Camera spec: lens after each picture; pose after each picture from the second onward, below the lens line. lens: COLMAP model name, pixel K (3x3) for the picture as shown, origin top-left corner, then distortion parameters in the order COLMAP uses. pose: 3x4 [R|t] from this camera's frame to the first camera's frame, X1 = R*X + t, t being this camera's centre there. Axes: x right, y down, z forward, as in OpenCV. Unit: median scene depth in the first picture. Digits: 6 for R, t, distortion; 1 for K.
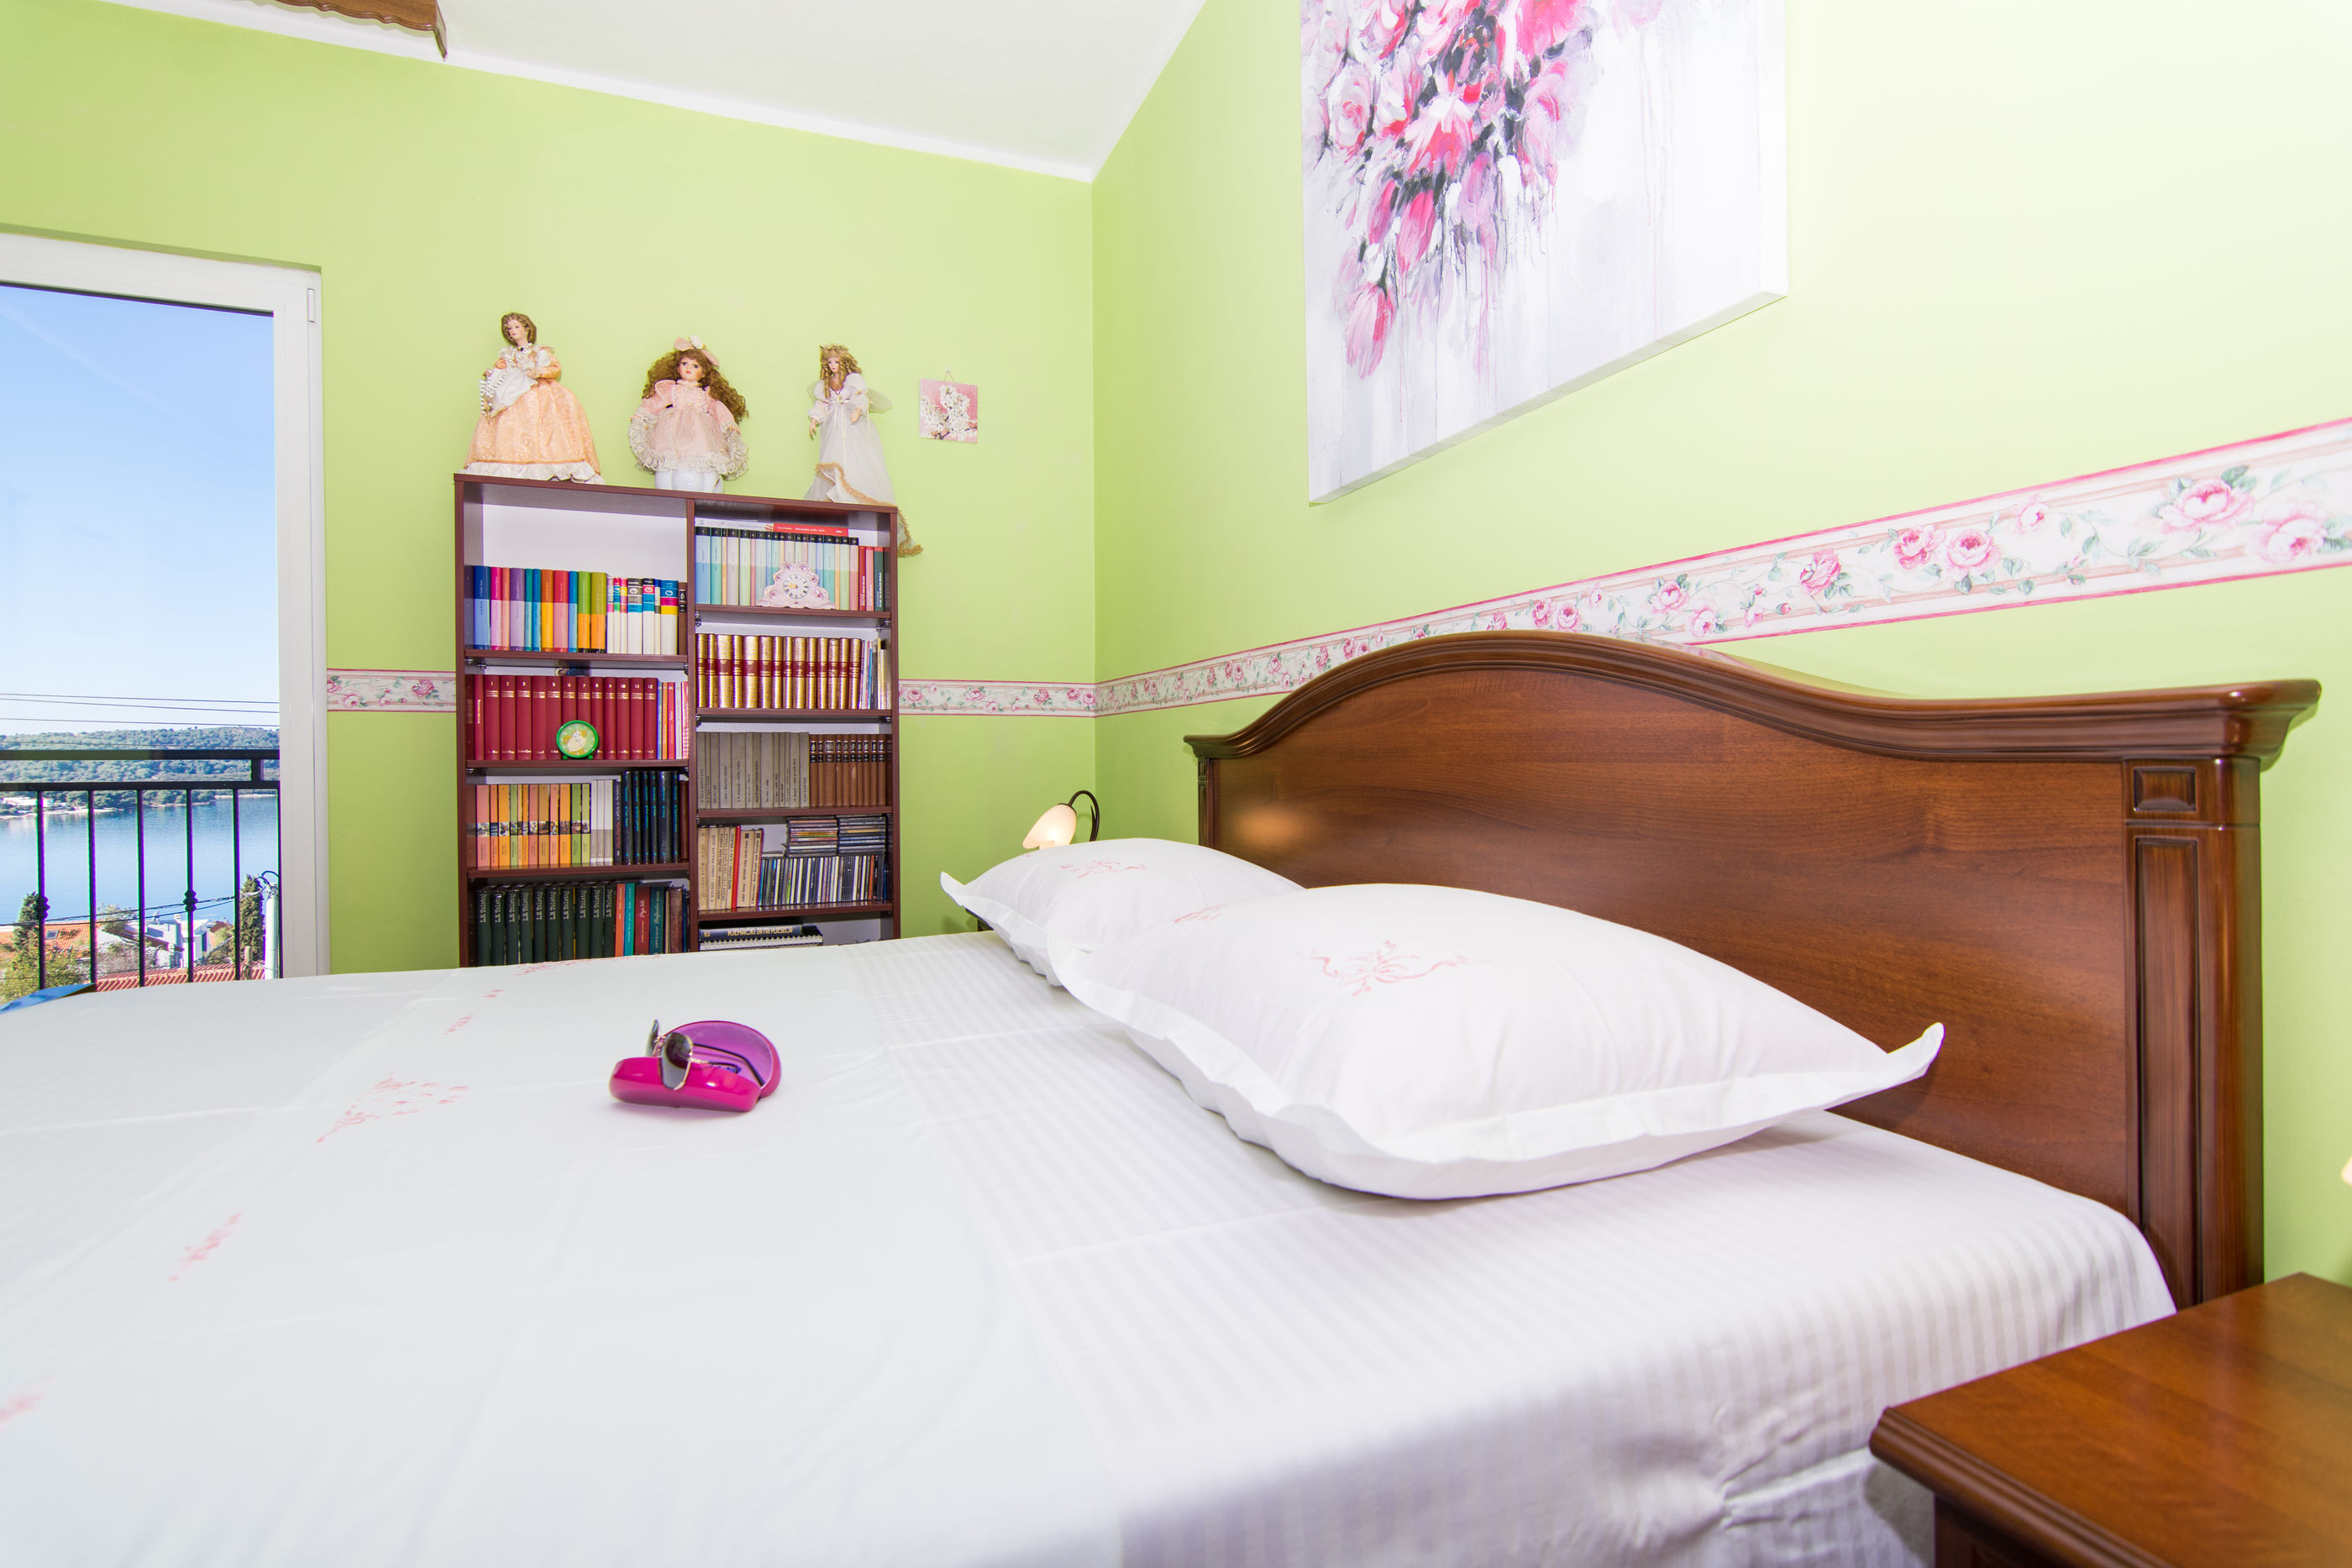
lens RADIAL K [[1138.8, 0, 1169.8], [0, 1138.8, 772.4], [0, 0, 1]] dist [-0.003515, 0.003777]
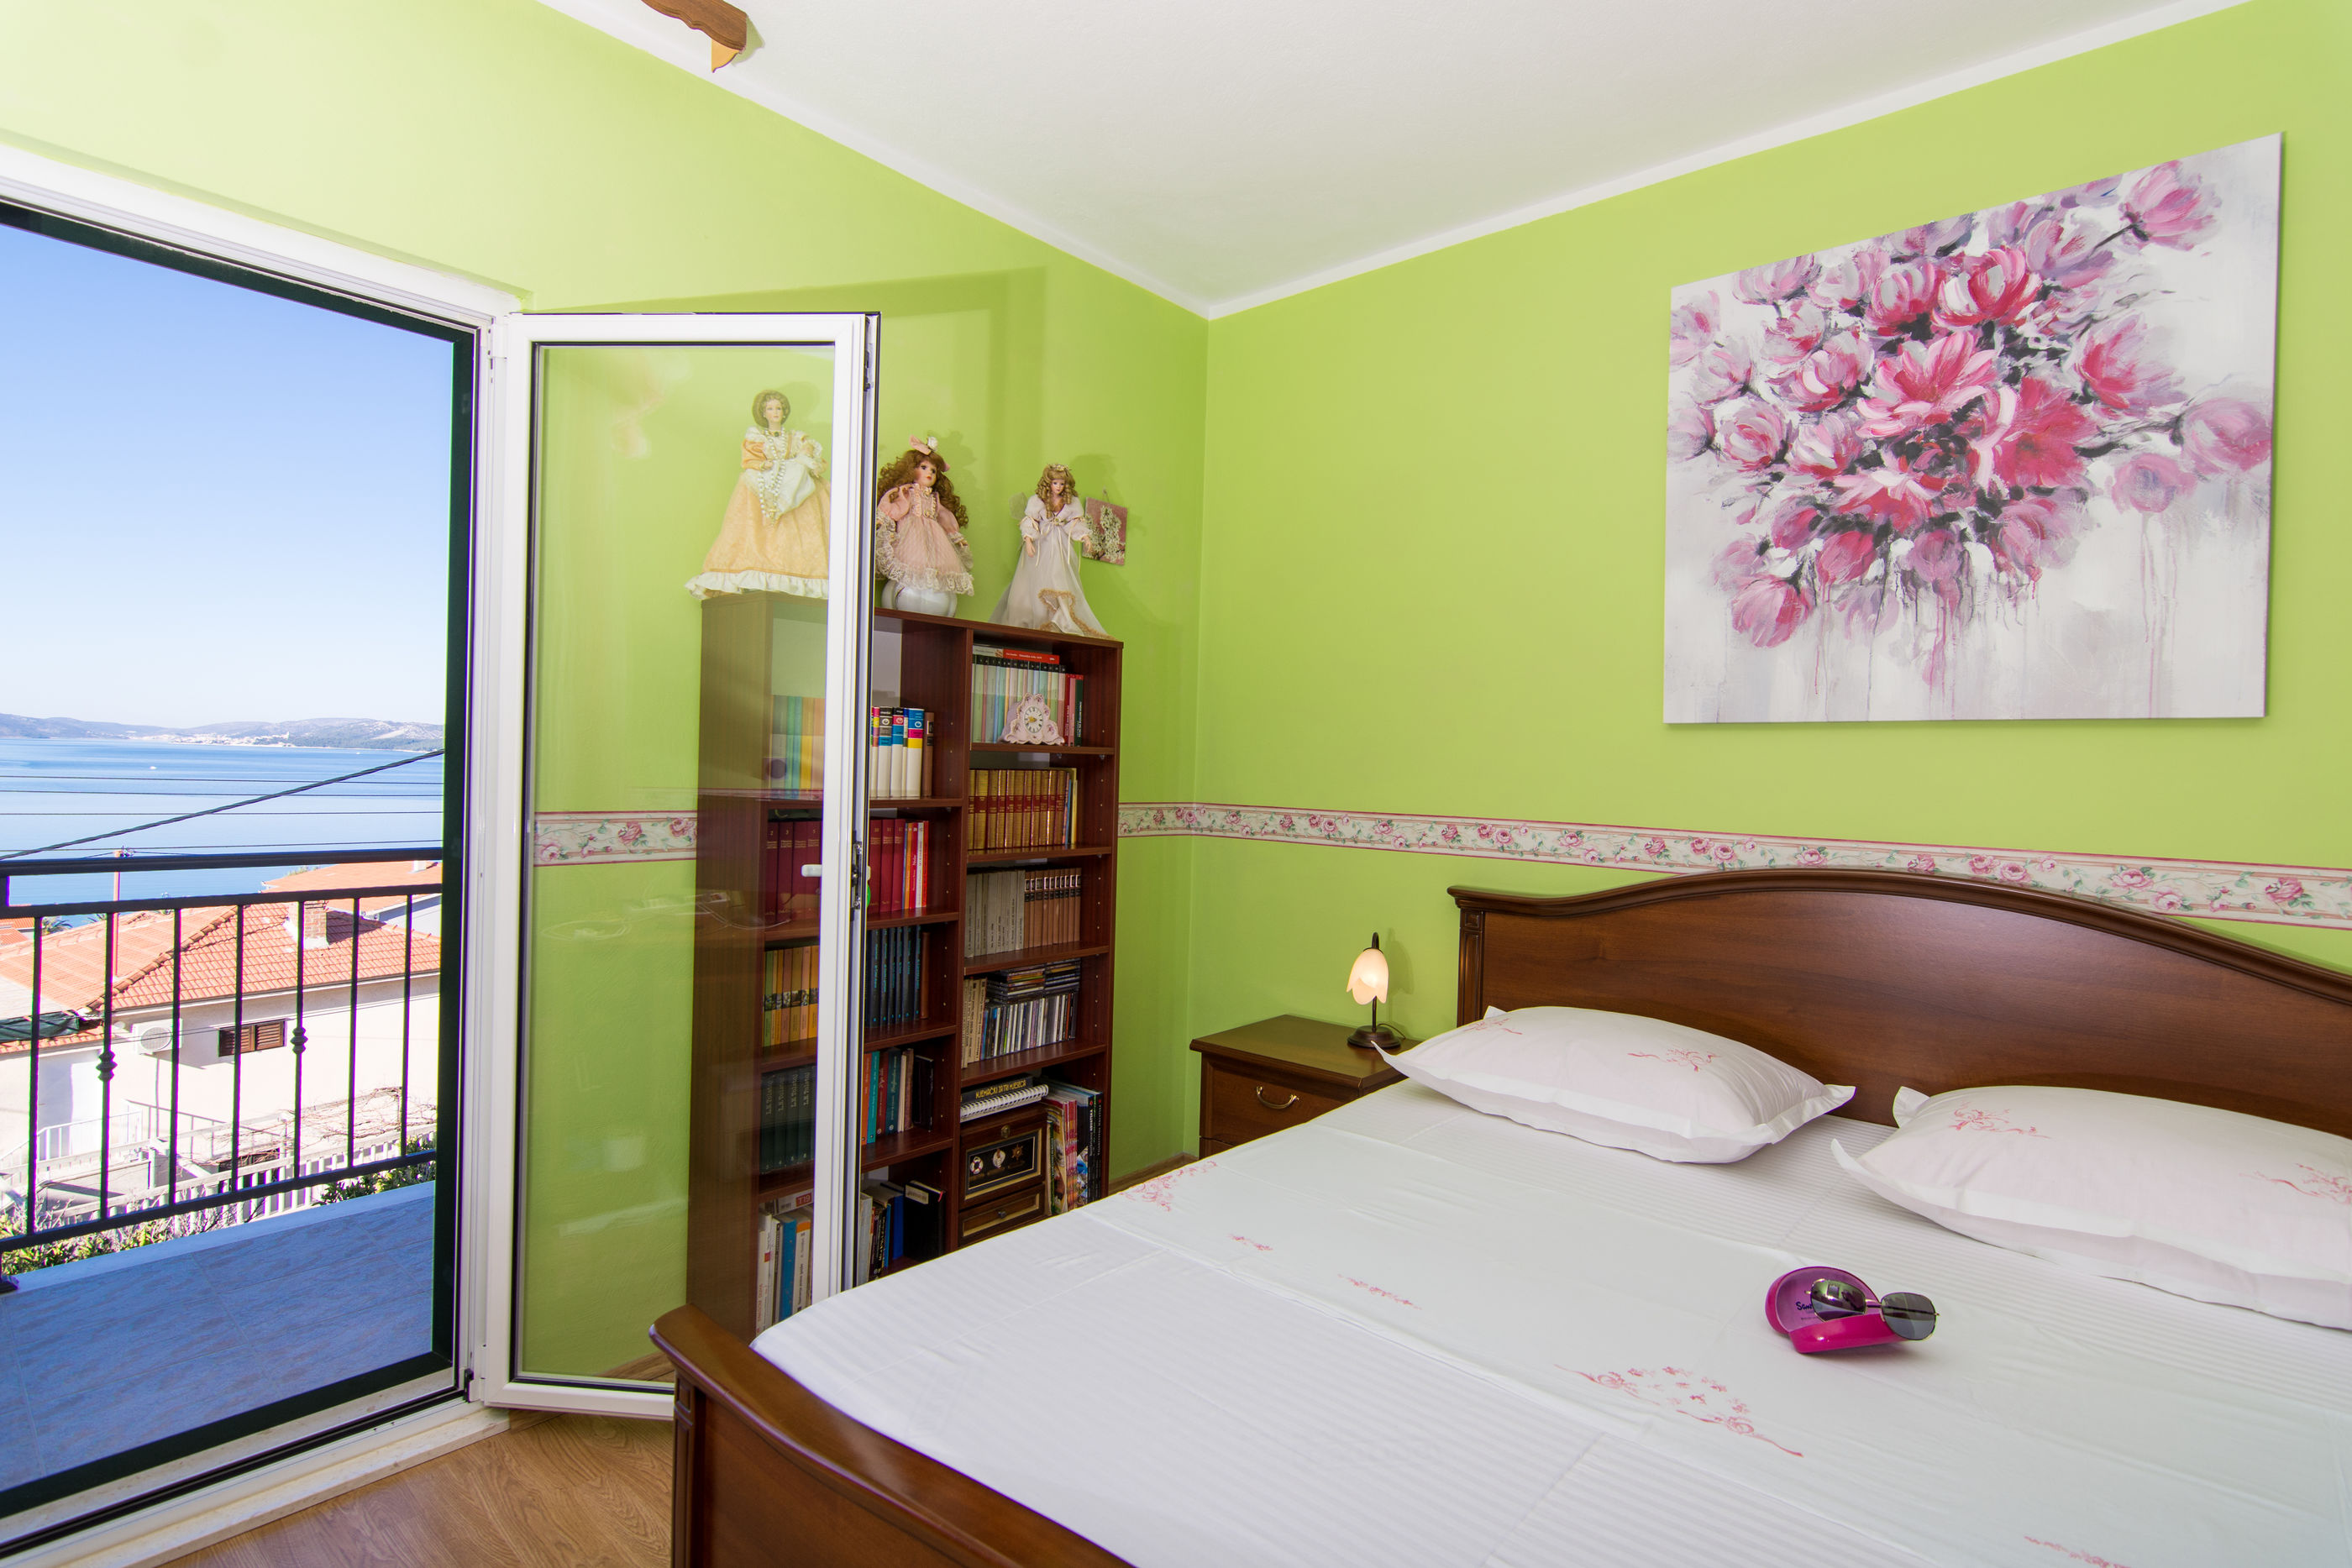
lens RADIAL K [[1138.8, 0, 1165.1], [0, 1138.8, 772.8], [0, 0, 1]] dist [-0.003515, 0.003777]
pose [[0.887908, 0.024433, 0.459372, -1.168134], [-0.026715, 0.999642, -0.001532, -0.211954], [-0.459245, -0.010912, 0.888243, 0.190248]]
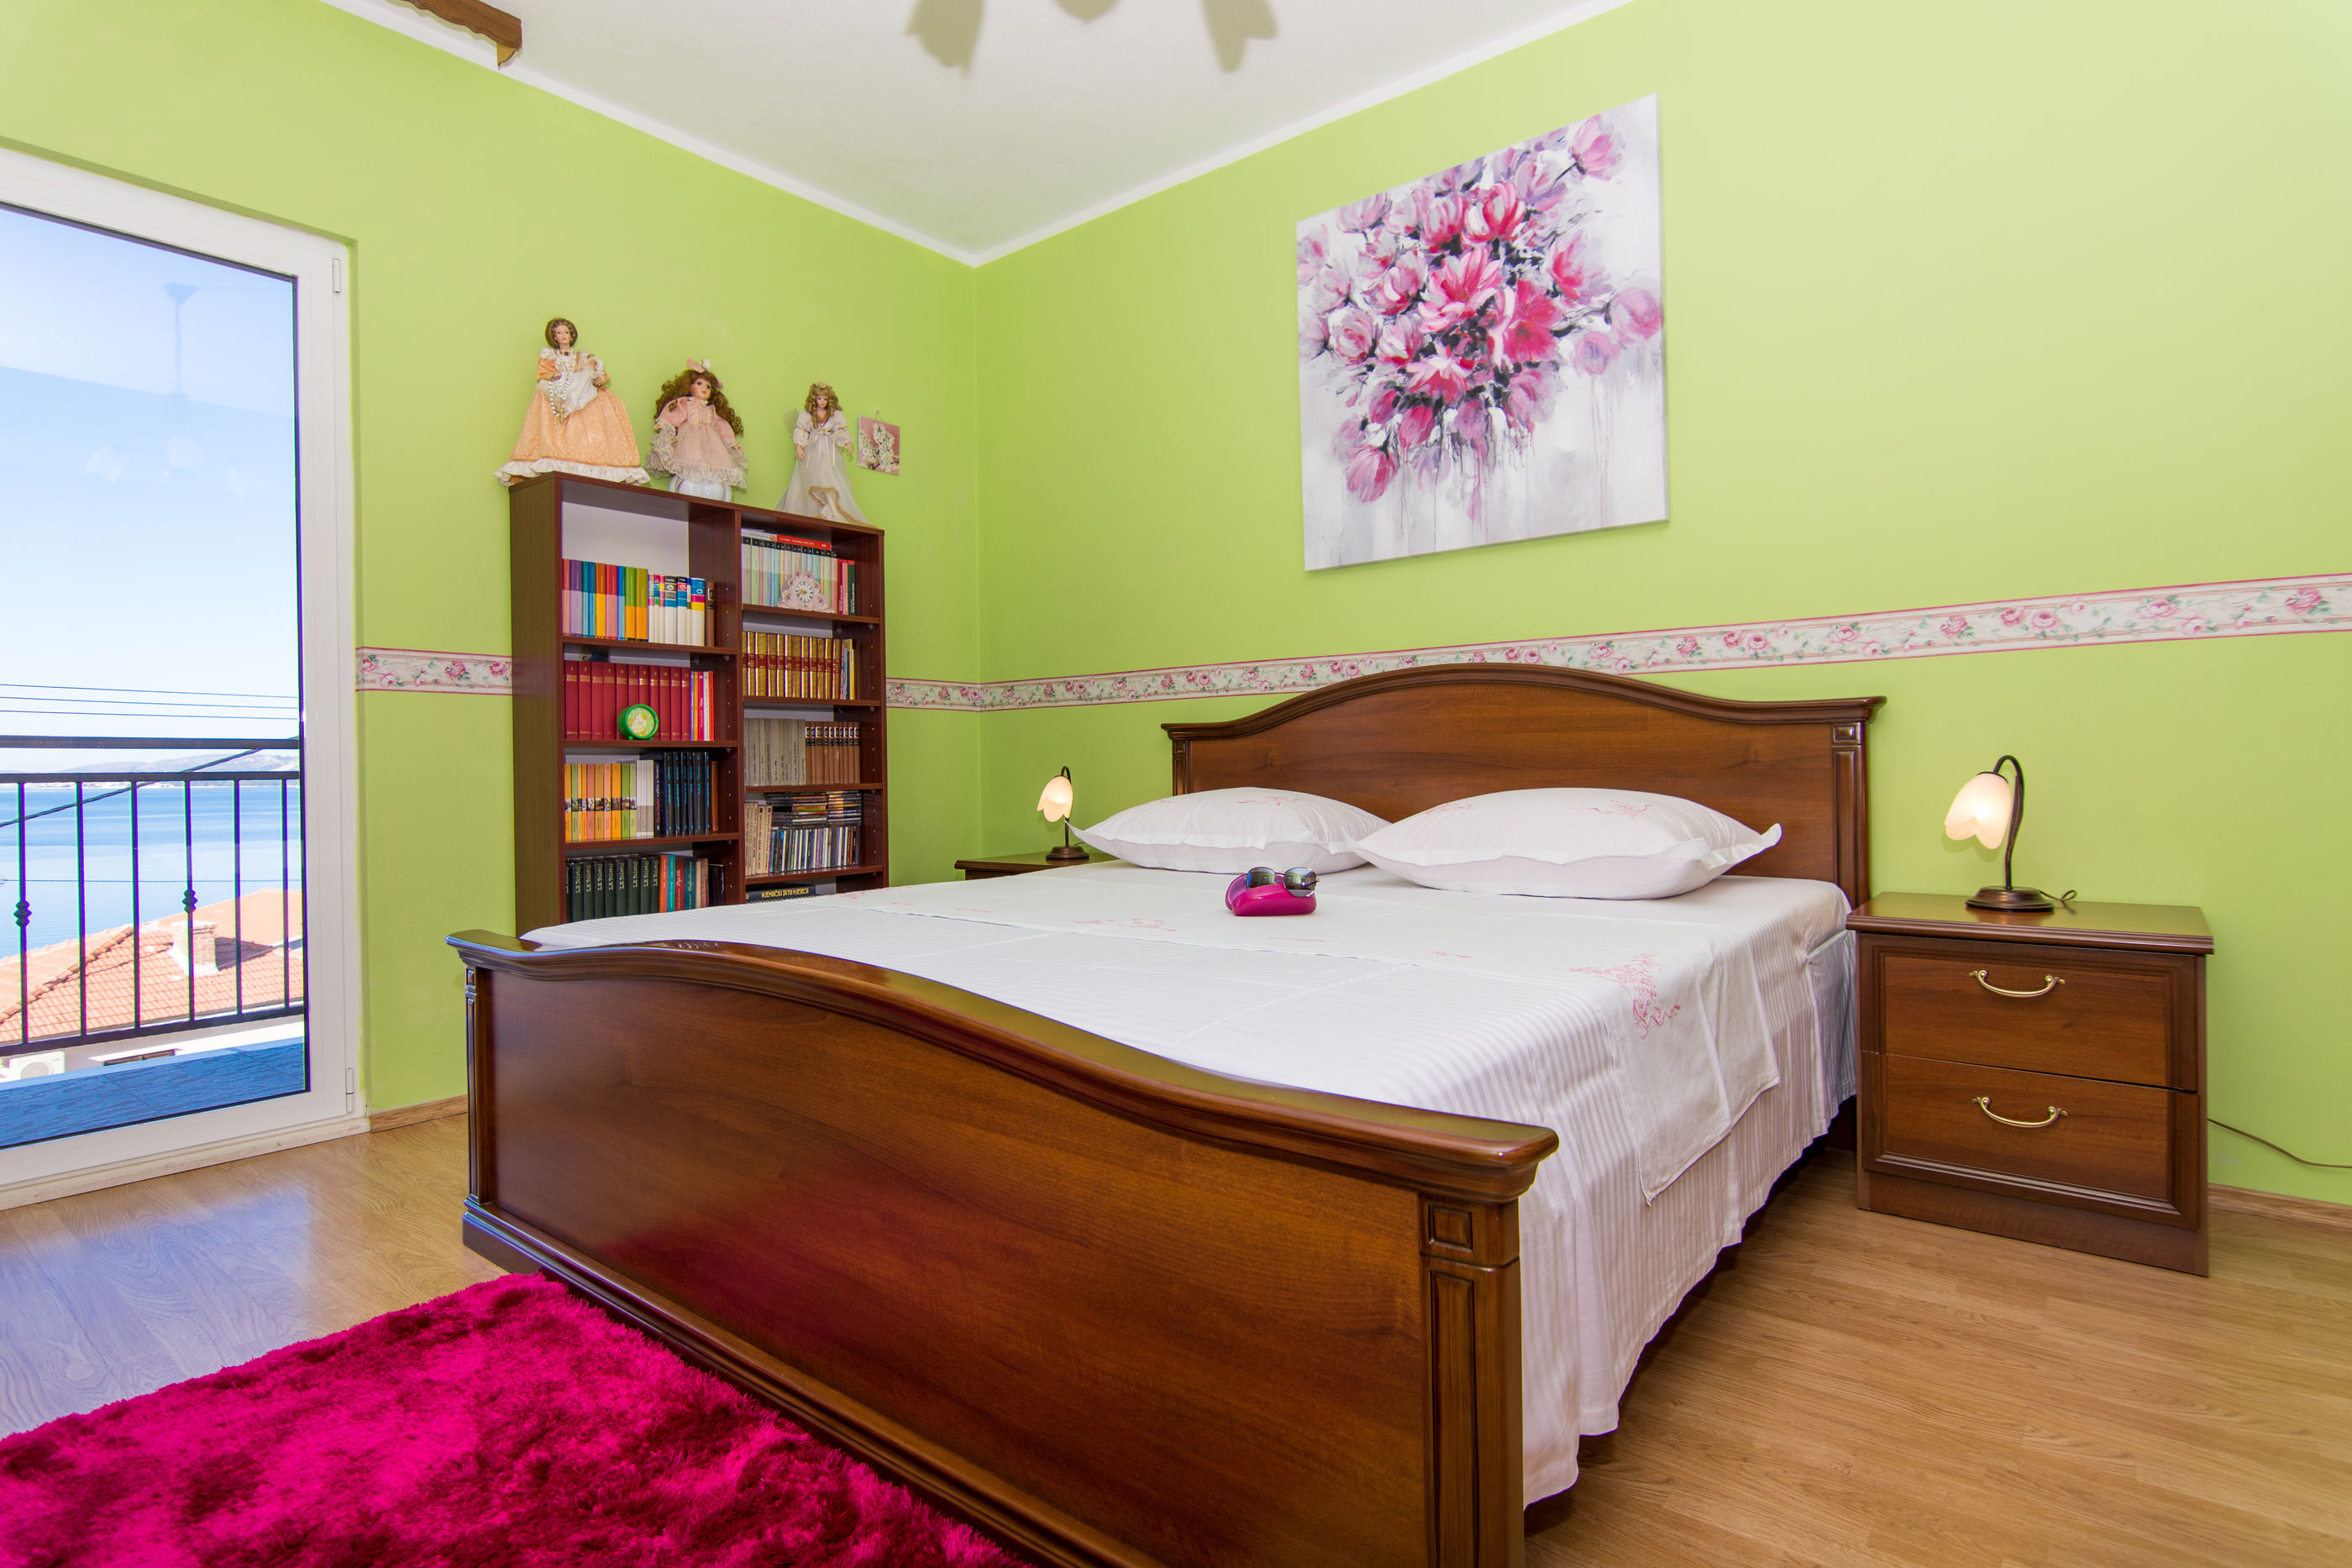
lens RADIAL K [[1205.3, 0, 1162.2], [0, 1205.3, 770.5], [0, 0, 1]] dist [0.002631, -0.003452]
pose [[0.870076, -0.007496, 0.492860, -1.079590], [0.013644, 0.999867, -0.008879, 0.056988], [-0.492728, 0.014450, 0.870063, -0.407568]]
